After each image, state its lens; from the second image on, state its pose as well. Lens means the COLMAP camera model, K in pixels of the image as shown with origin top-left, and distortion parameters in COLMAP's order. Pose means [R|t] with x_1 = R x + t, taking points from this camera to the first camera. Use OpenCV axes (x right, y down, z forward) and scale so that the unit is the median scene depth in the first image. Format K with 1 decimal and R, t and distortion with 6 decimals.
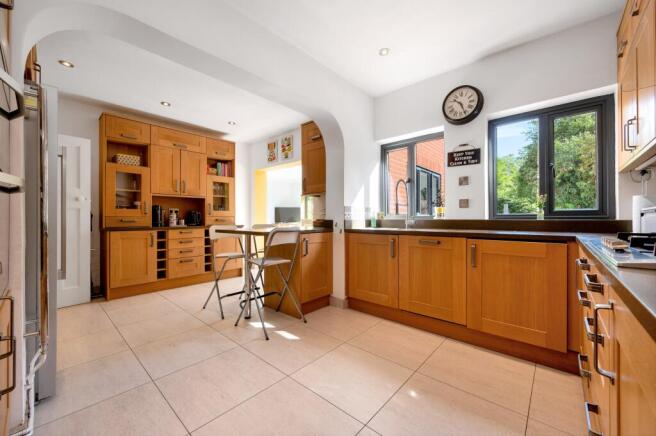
lens RADIAL K [[254.6, 0, 330.2], [0, 254.6, 216.6], [0, 0, 1]] dist [-0.000106, -0.000225]
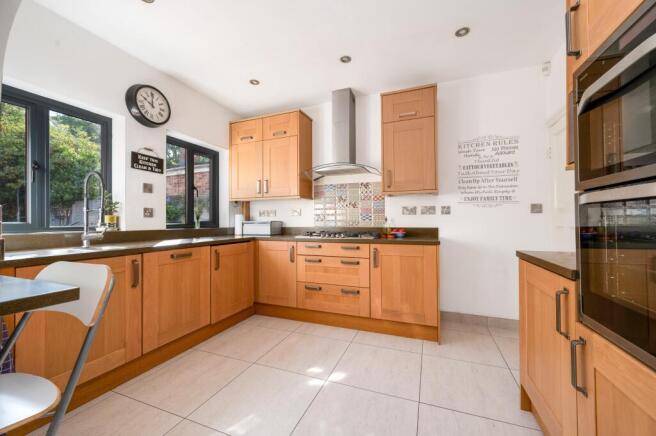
lens RADIAL K [[258.0, 0, 328.2], [0, 258.0, 219.3], [0, 0, 1]] dist [0.000283, 0.000402]
pose [[-0.332278, 0.017612, 0.943017, -0.554247], [0.006194, 0.999845, -0.016491, -0.008347], [-0.943161, 0.000362, -0.332335, 0.676691]]
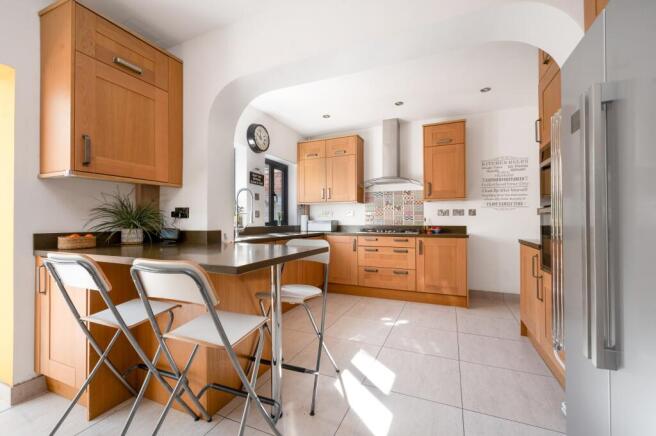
lens RADIAL K [[276.3, 0, 327.9], [0, 276.3, 218.2], [0, 0, 1]] dist [0.000134, 0.000141]
pose [[-0.297516, 0.016466, 0.954575, -0.895216], [0.002978, 0.999862, -0.016319, -0.007499], [-0.954712, -0.002013, -0.297524, 1.043851]]
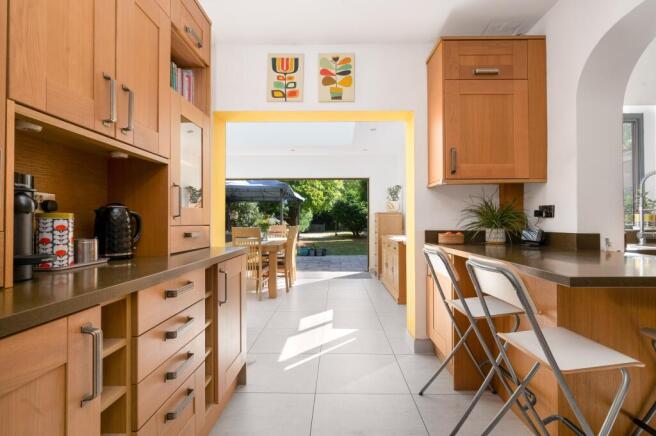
lens RADIAL K [[312.9, 0, 328.7], [0, 312.9, 219.8], [0, 0, 1]] dist [0.004116, 0.000893]
pose [[0.761944, 0.009713, 0.647570, -0.929768], [-0.006358, 0.999952, -0.007517, -0.007553], [-0.647612, 0.001610, 0.761969, 0.958390]]
